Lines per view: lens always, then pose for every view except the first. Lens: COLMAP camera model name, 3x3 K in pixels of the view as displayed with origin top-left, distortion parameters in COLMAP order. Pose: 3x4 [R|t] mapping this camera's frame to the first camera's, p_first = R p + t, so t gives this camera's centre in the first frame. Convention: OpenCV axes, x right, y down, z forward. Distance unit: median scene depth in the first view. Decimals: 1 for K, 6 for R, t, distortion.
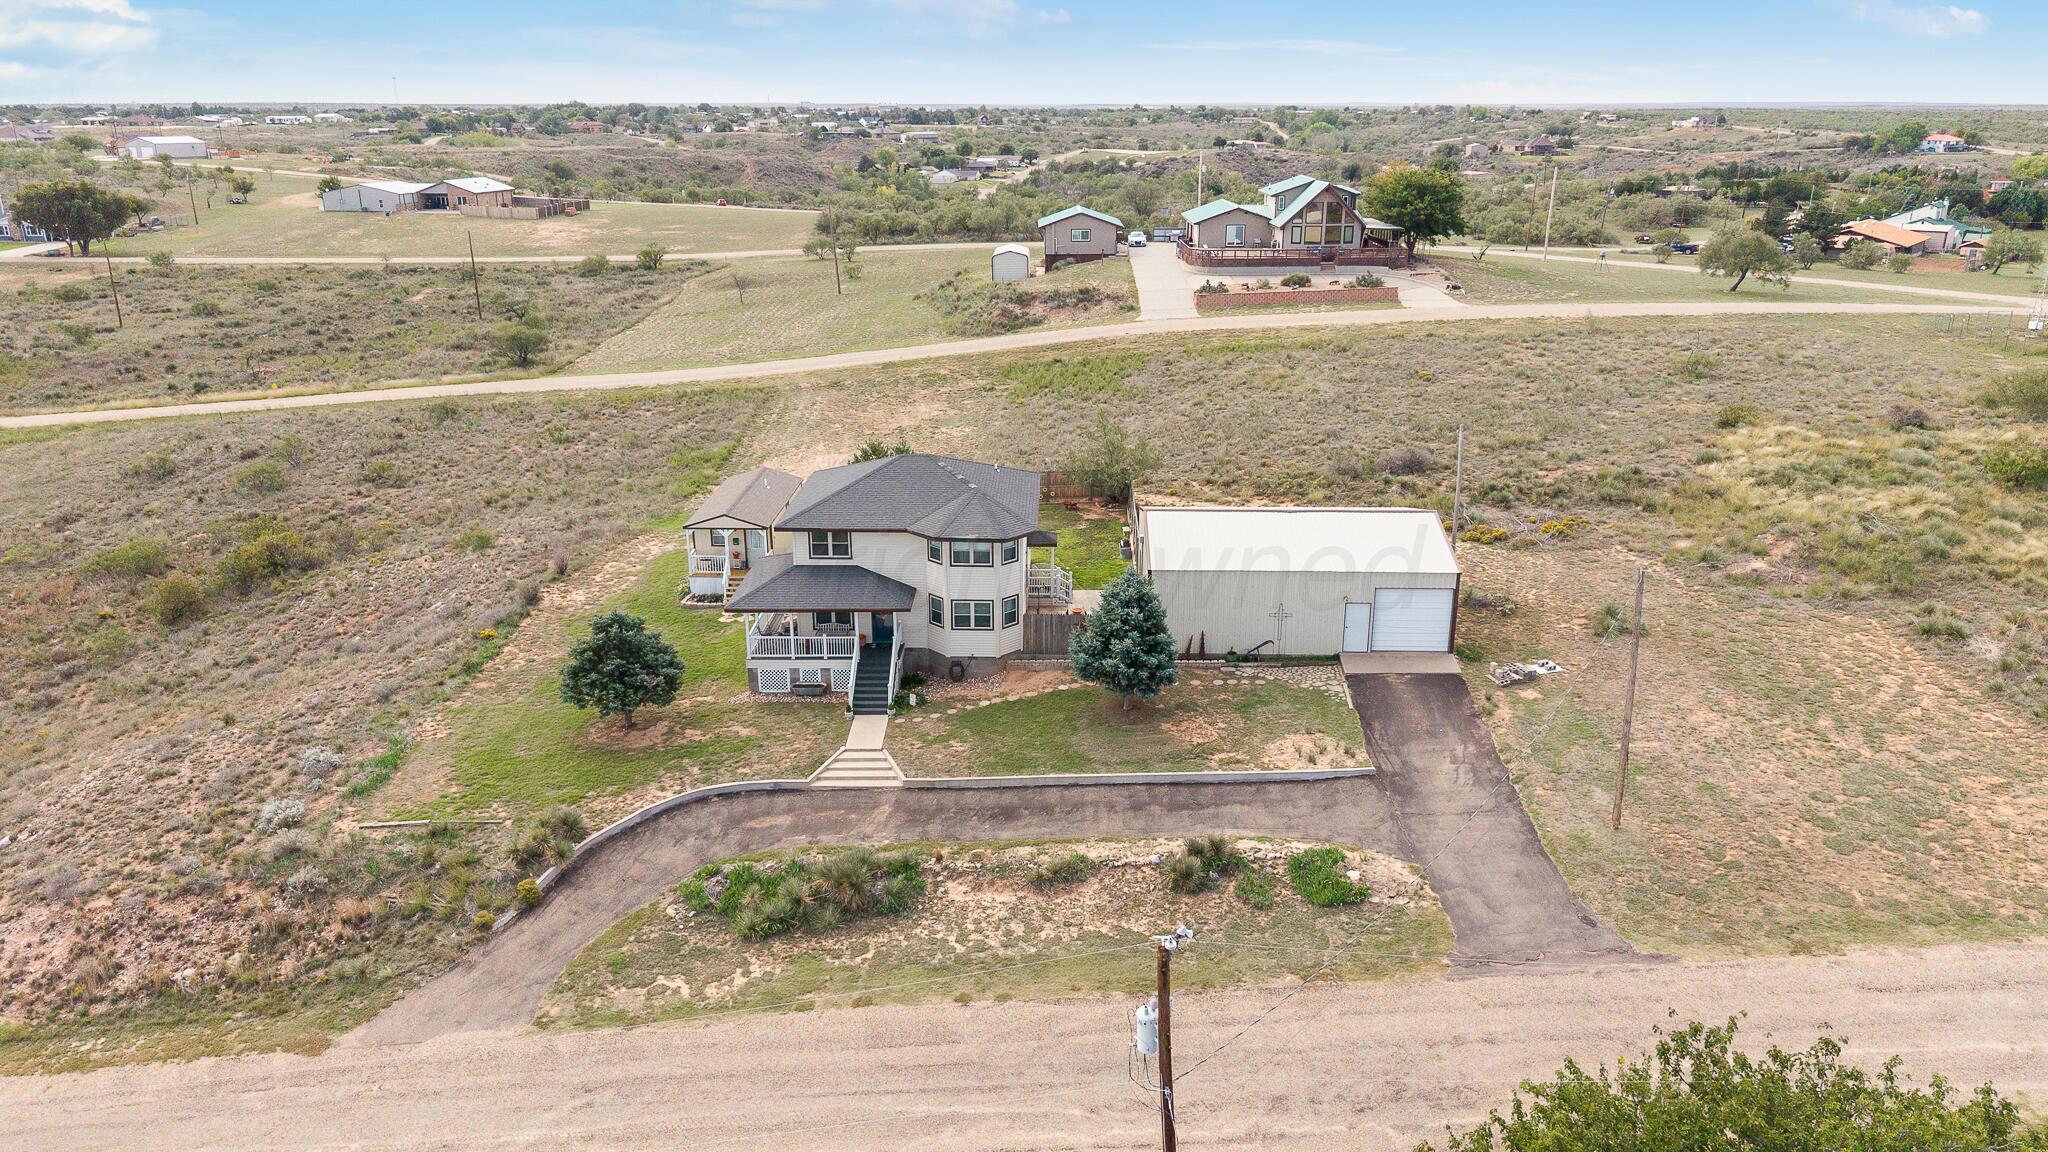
lens RADIAL K [[1380.8, 0, 1051.1], [0, 1380.8, 636.5], [0, 0, 1]] dist [0.006765, -0.003571]
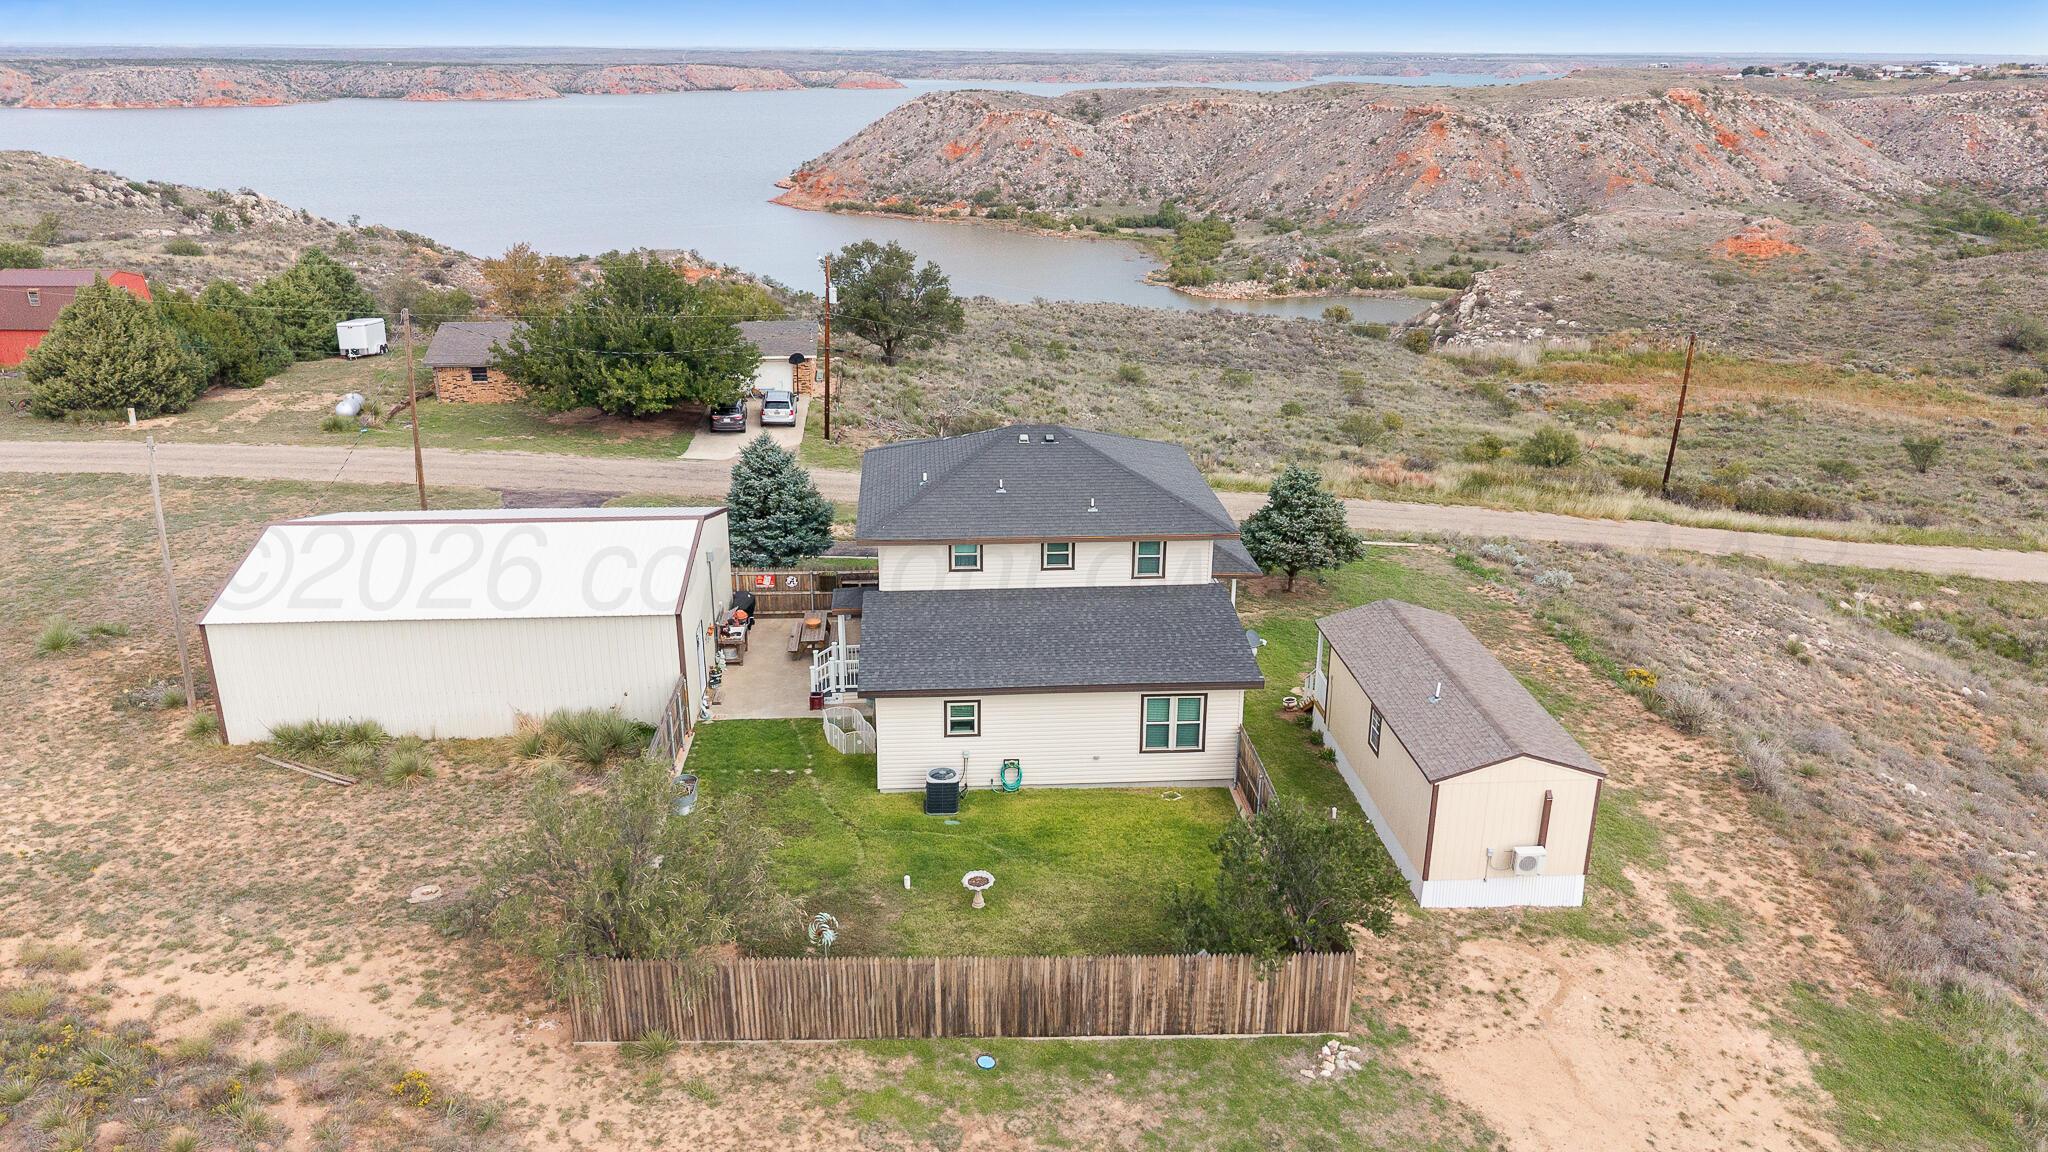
lens RADIAL K [[1424.6, 0, 1024.0], [0, 1424.6, 576.0], [0, 0, 1]] dist [-0.004681, -0.002338]
pose [[-0.995323, 0.024157, -0.093538, -0.010086], [-0.042438, 0.760479, 0.647975, -0.255490], [0.086787, 0.648914, -0.755896, 0.747247]]
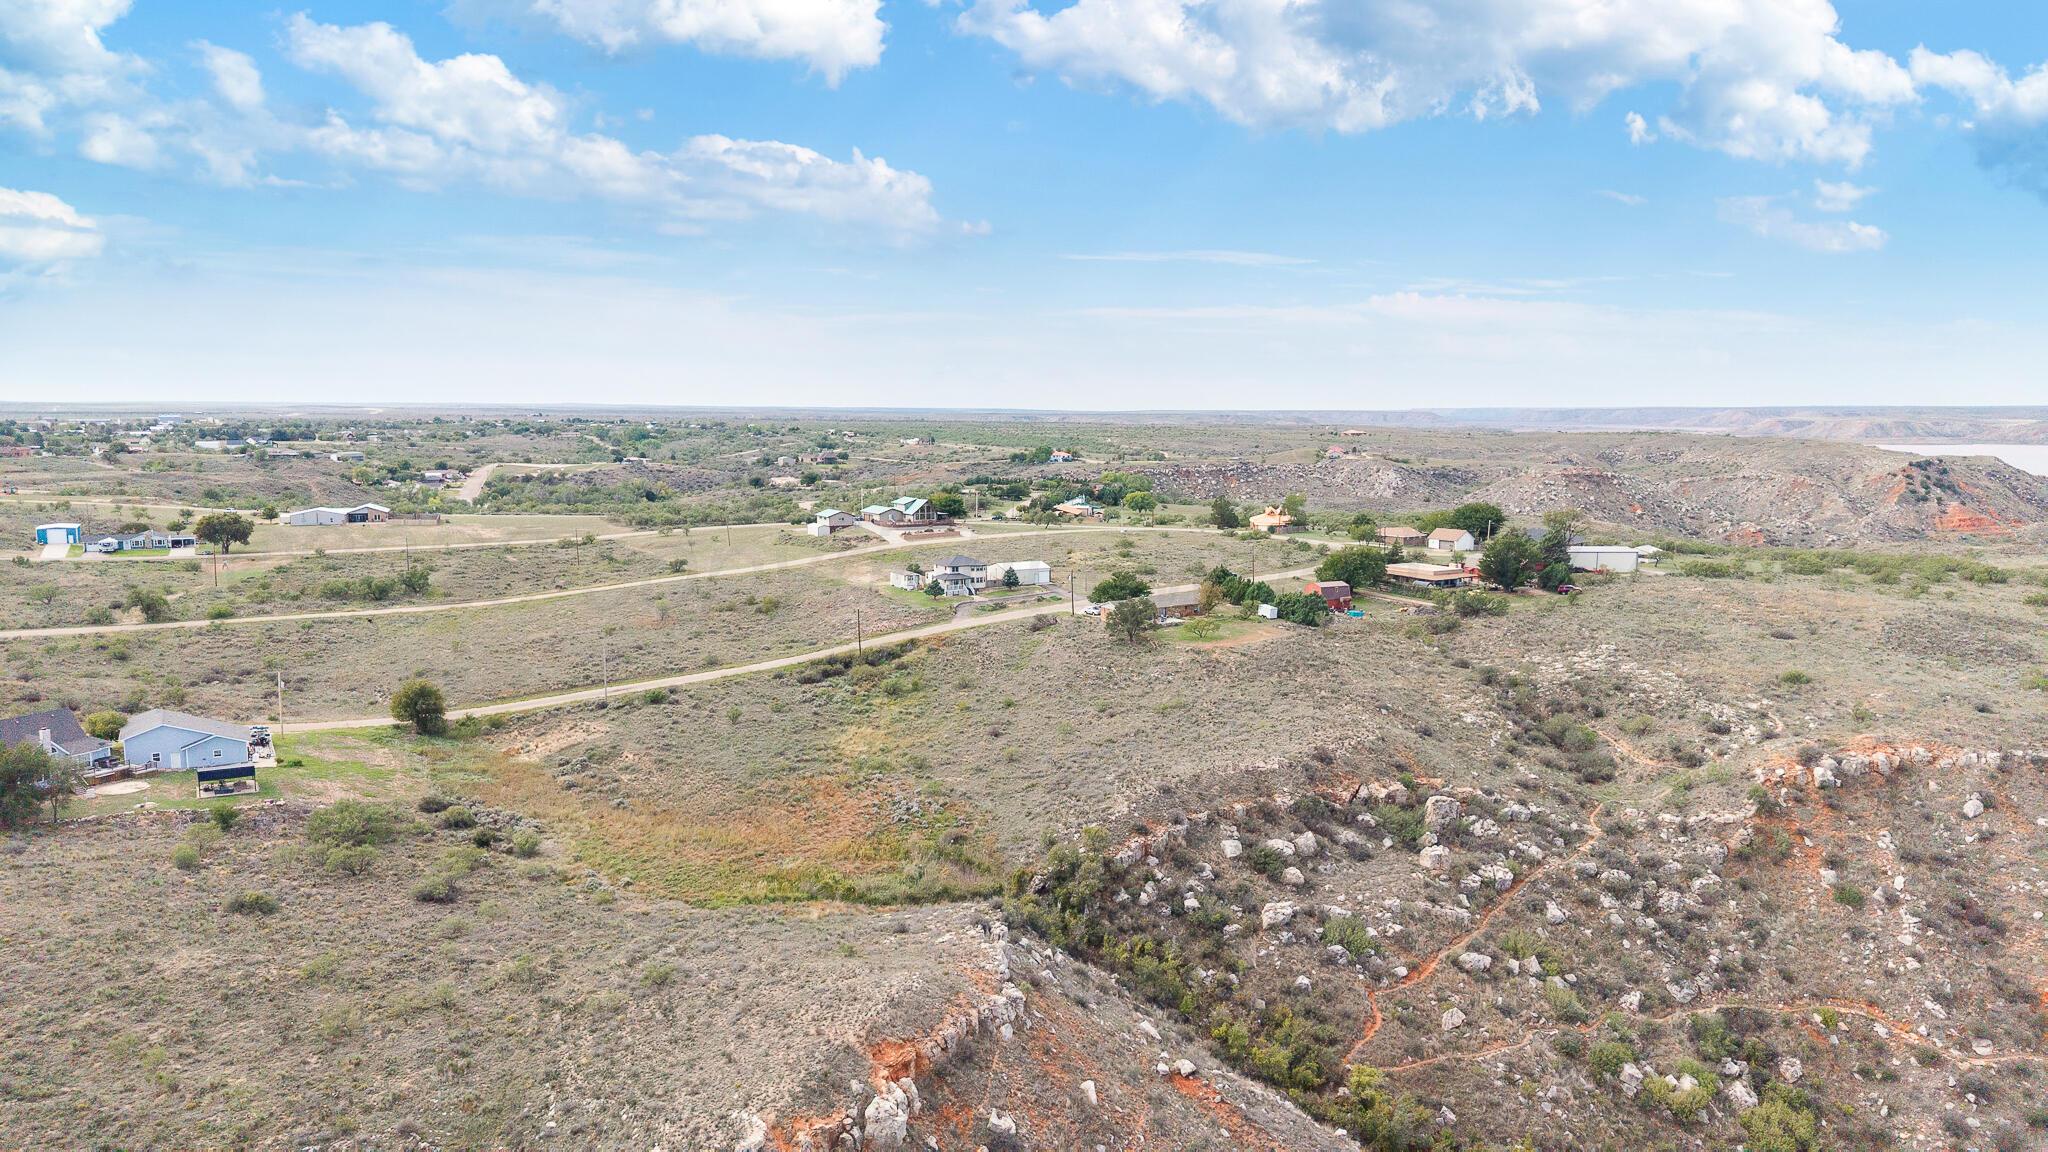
lens RADIAL K [[1322.1, 0, 1025.6], [0, 1322.1, 621.3], [0, 0, 1]] dist [0.063426, -0.102926]
pose [[0.860965, -0.074330, 0.503204, -1.203335], [0.175810, 0.971782, -0.157259, 0.474116], [-0.477316, 0.223863, 0.849738, -1.682127]]
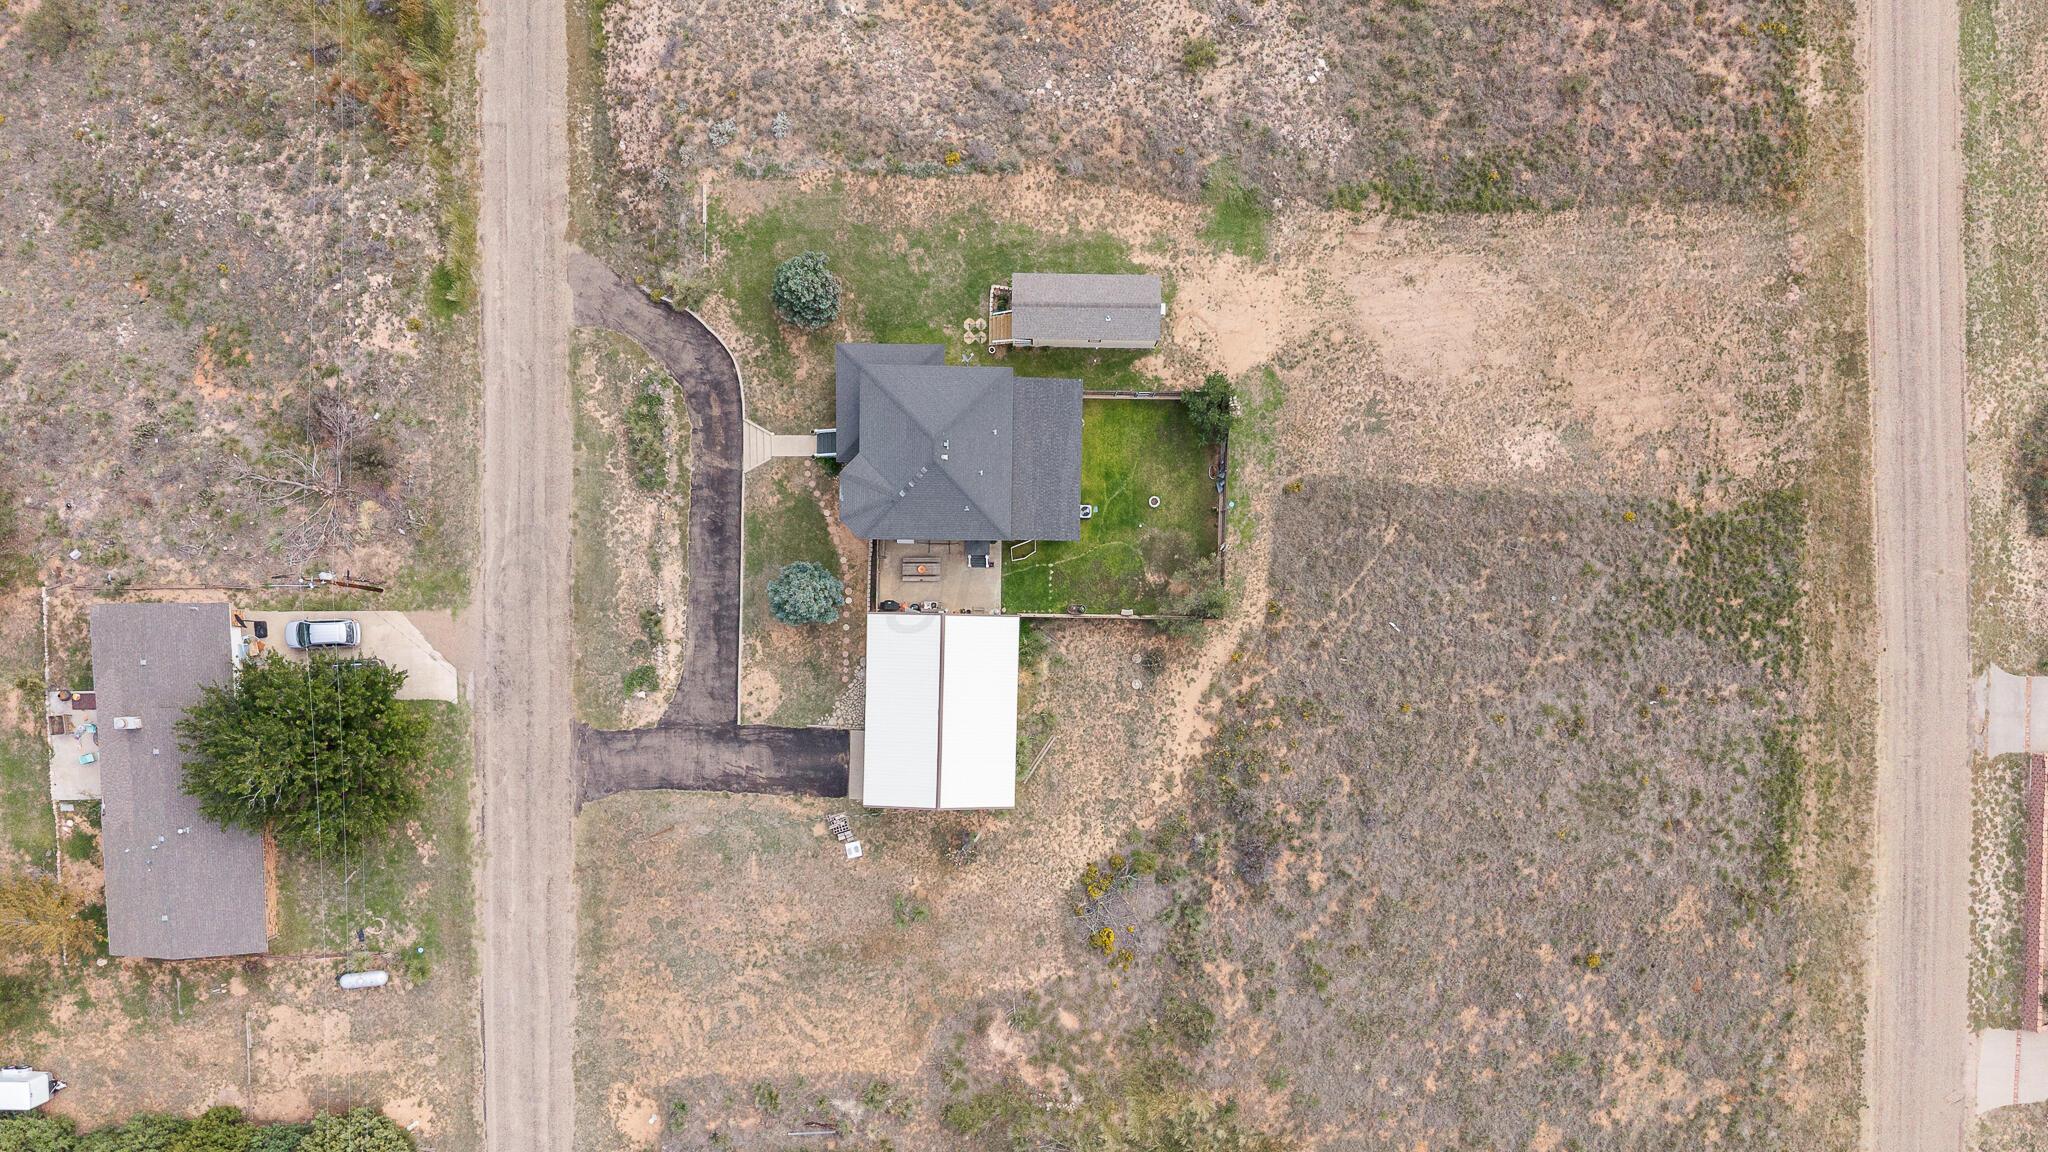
lens RADIAL K [[1322.1, 0, 1025.6], [0, 1322.1, 621.3], [0, 0, 1]] dist [0.063426, -0.102926]
pose [[0.010908, 0.997292, 0.072728, -0.012886], [-0.388271, -0.062802, 0.919403, -0.668954], [0.921481, -0.038267, 0.386534, 0.259587]]
